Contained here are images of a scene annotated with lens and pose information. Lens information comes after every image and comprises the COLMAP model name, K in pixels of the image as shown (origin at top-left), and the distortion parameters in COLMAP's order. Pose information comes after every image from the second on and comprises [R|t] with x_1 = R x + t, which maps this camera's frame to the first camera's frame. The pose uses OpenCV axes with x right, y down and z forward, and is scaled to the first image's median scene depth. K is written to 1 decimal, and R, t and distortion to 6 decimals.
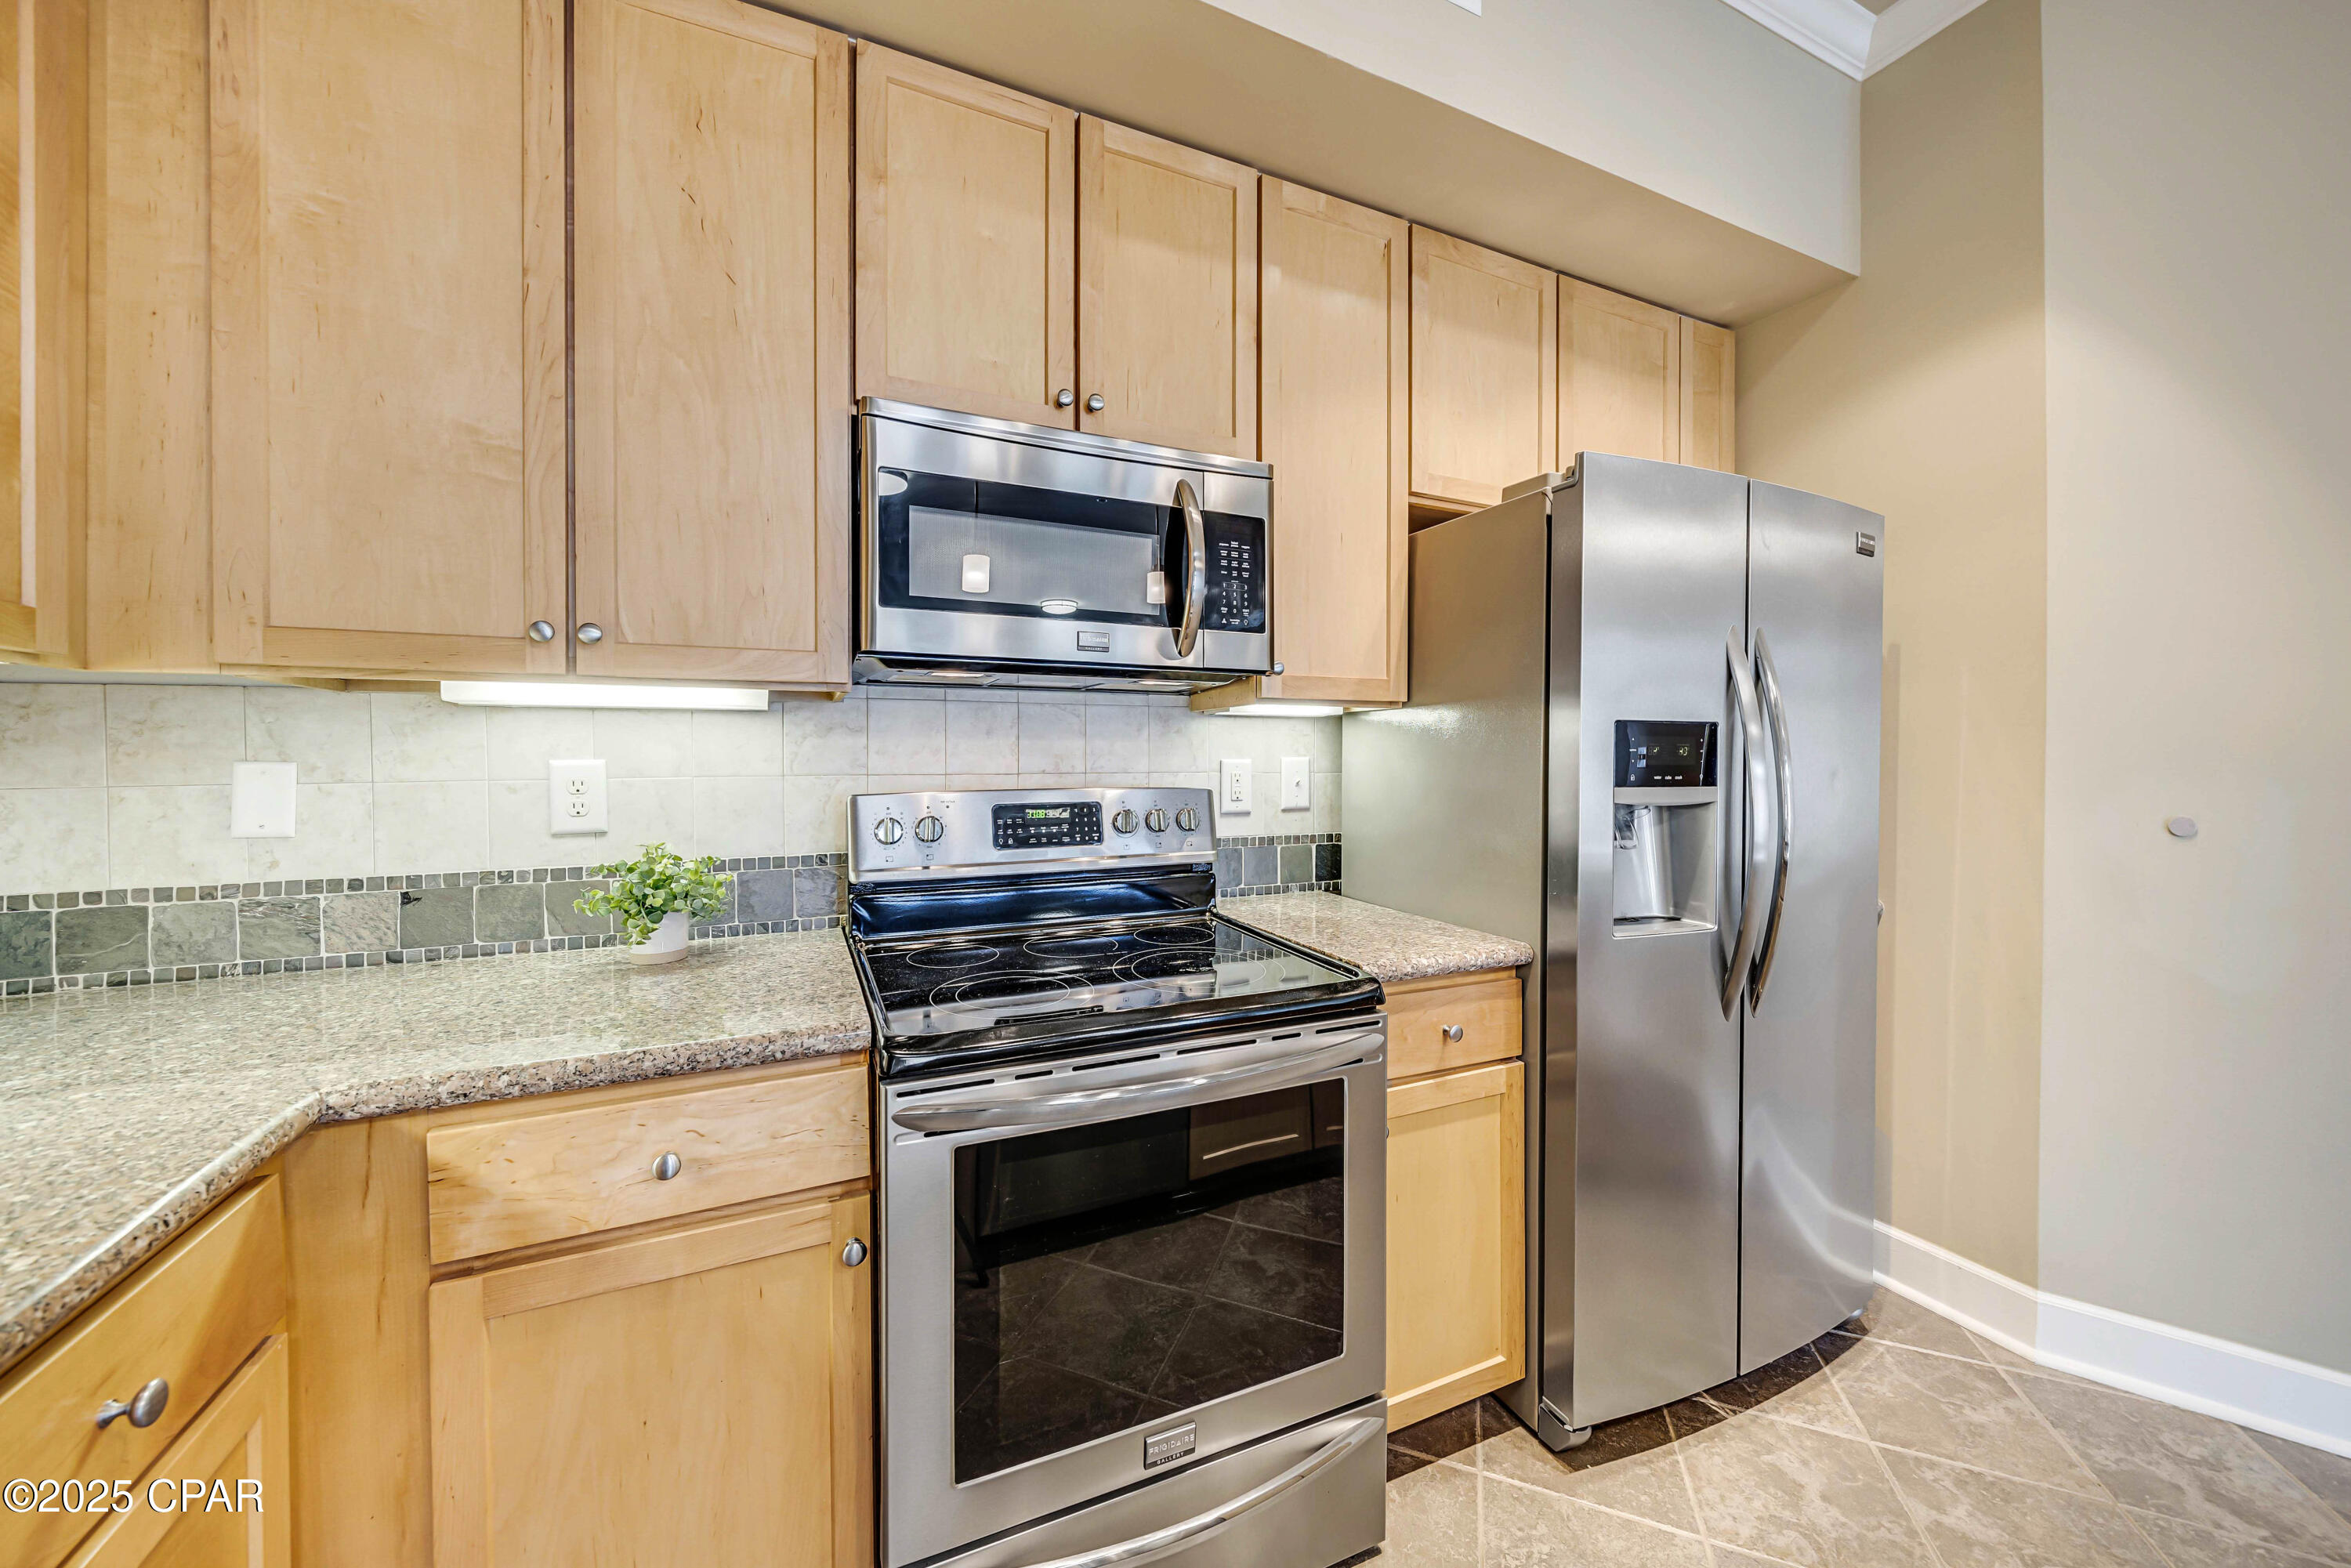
lens RADIAL K [[815.8, 0, 1165.7], [0, 815.8, 787.8], [0, 0, 1]] dist [-0.004360, 0.000003]
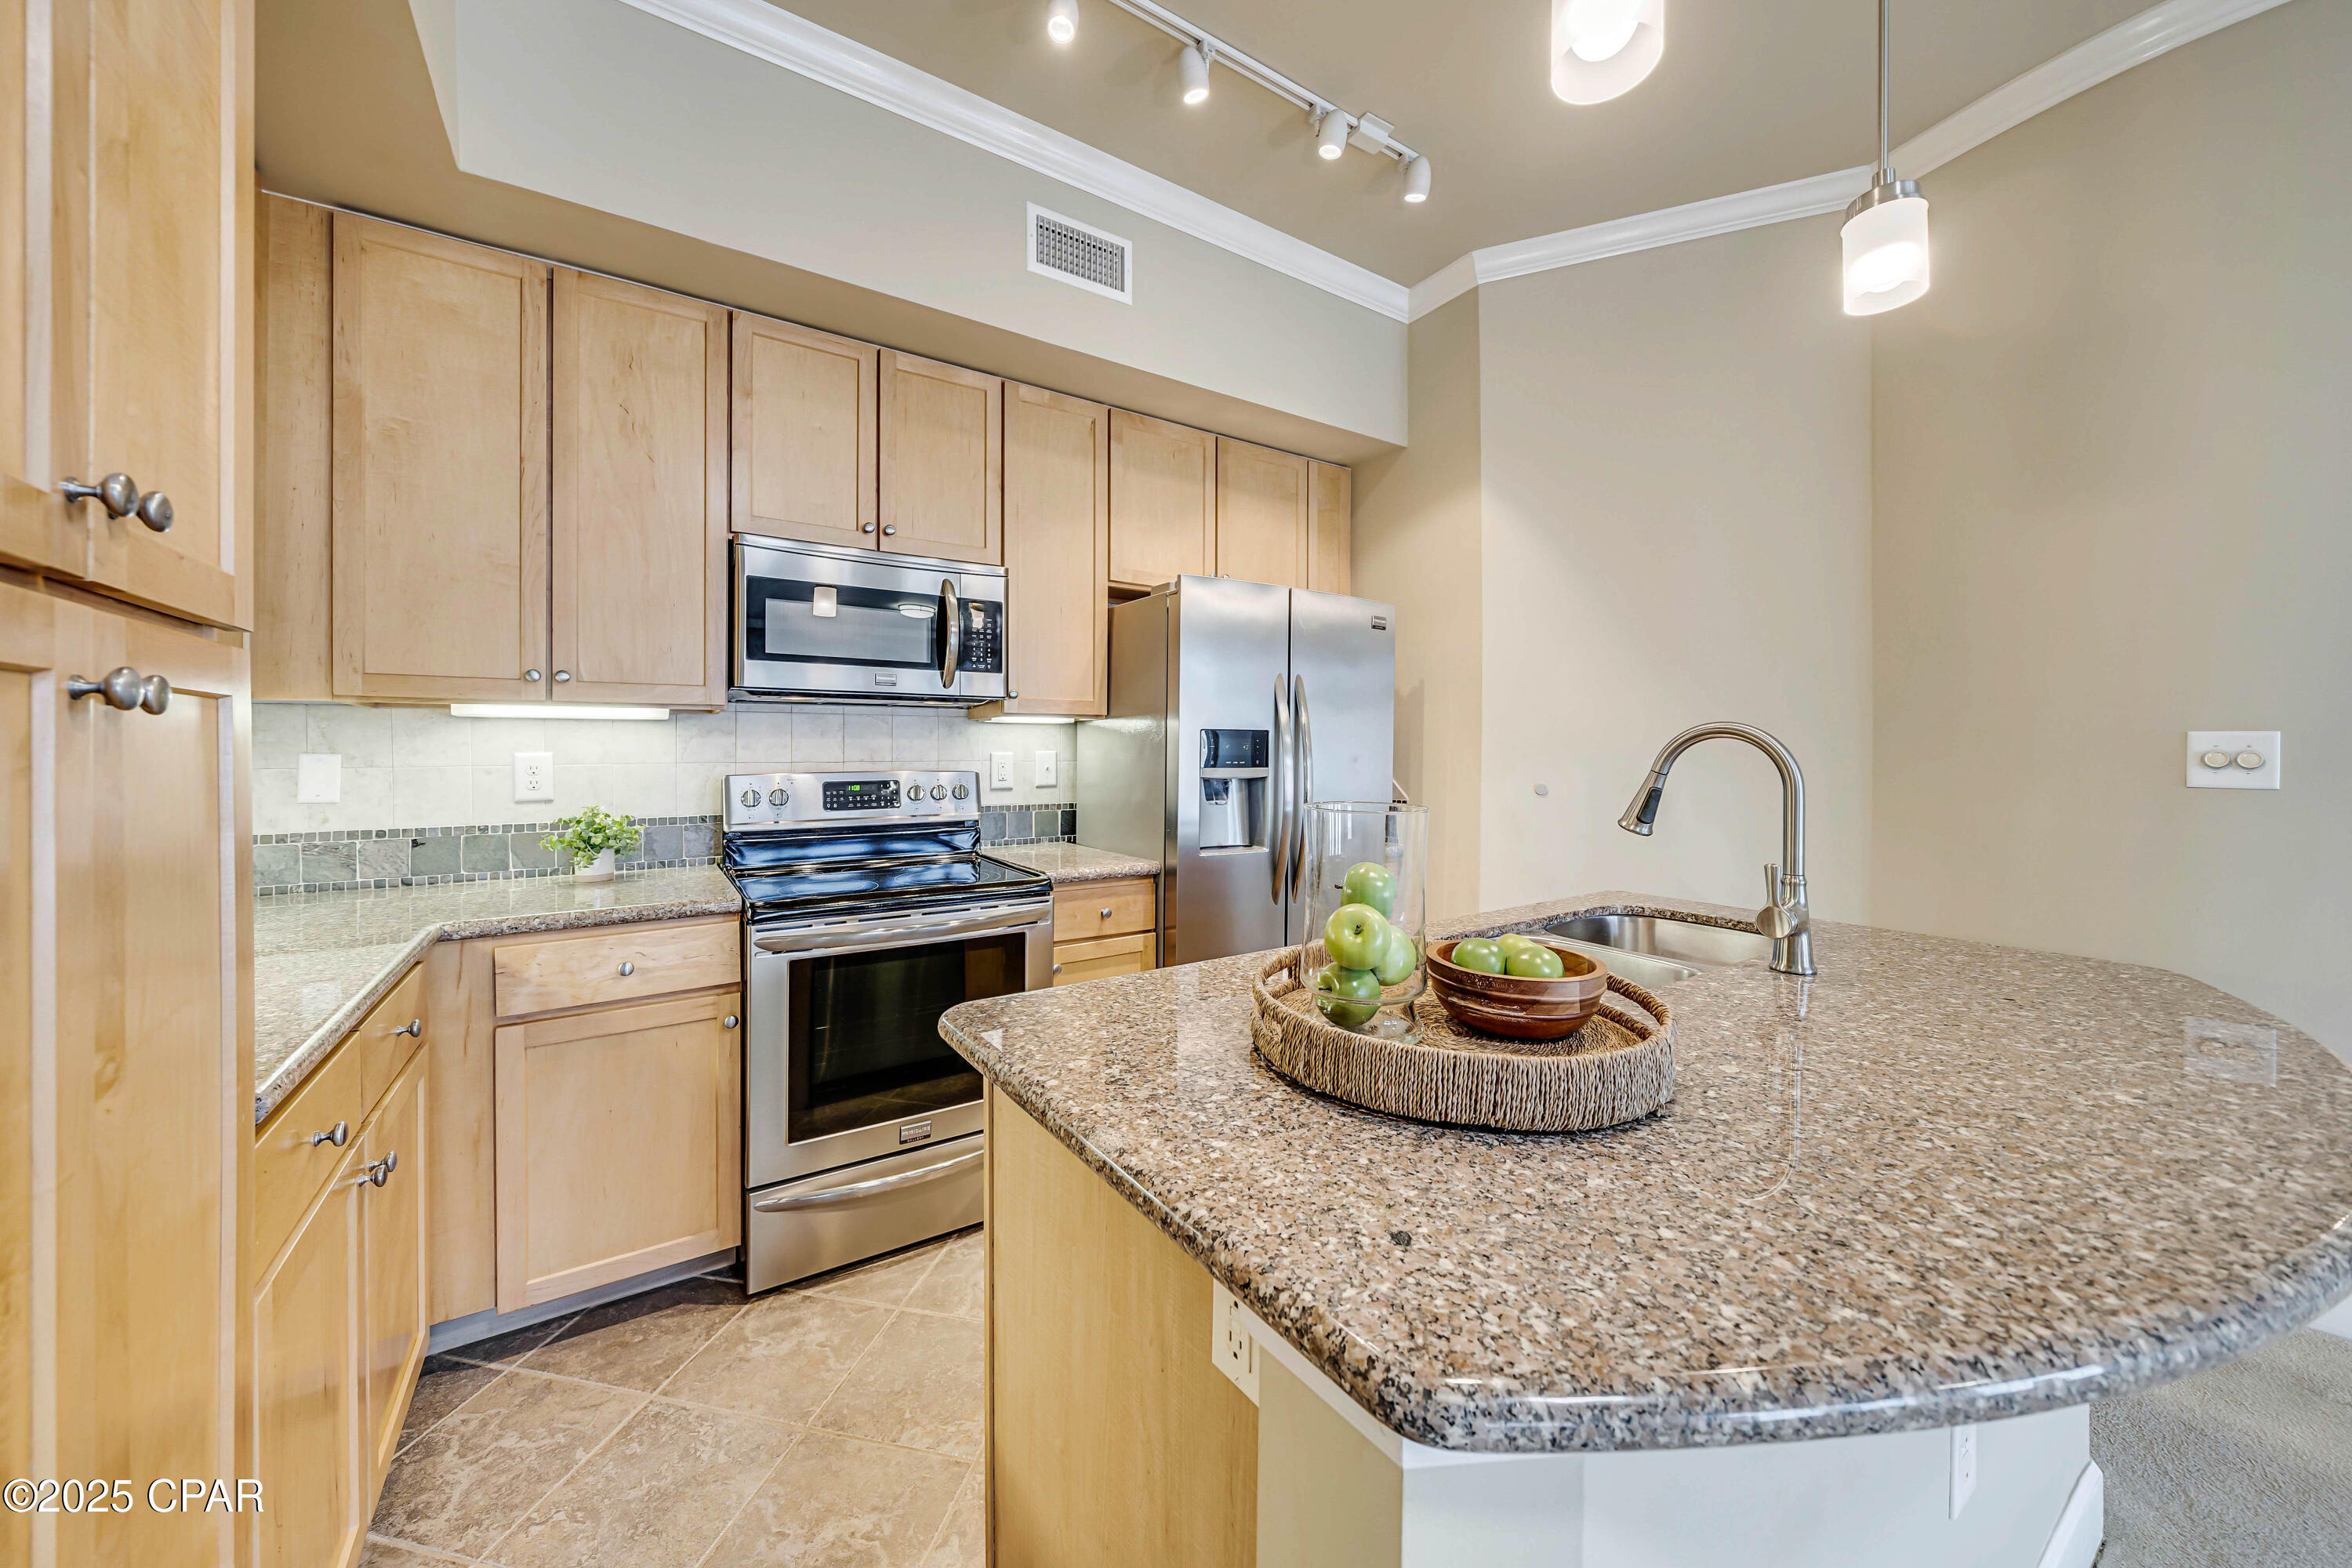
lens RADIAL K [[827.9, 0, 1179.2], [0, 827.9, 765.2], [0, 0, 1]] dist [-0.011465, -0.000082]
pose [[0.987672, -0.002578, 0.156515, 0.231019], [0.005820, 0.999778, -0.020257, 0.028041], [-0.156428, 0.020918, 0.987468, -0.714781]]
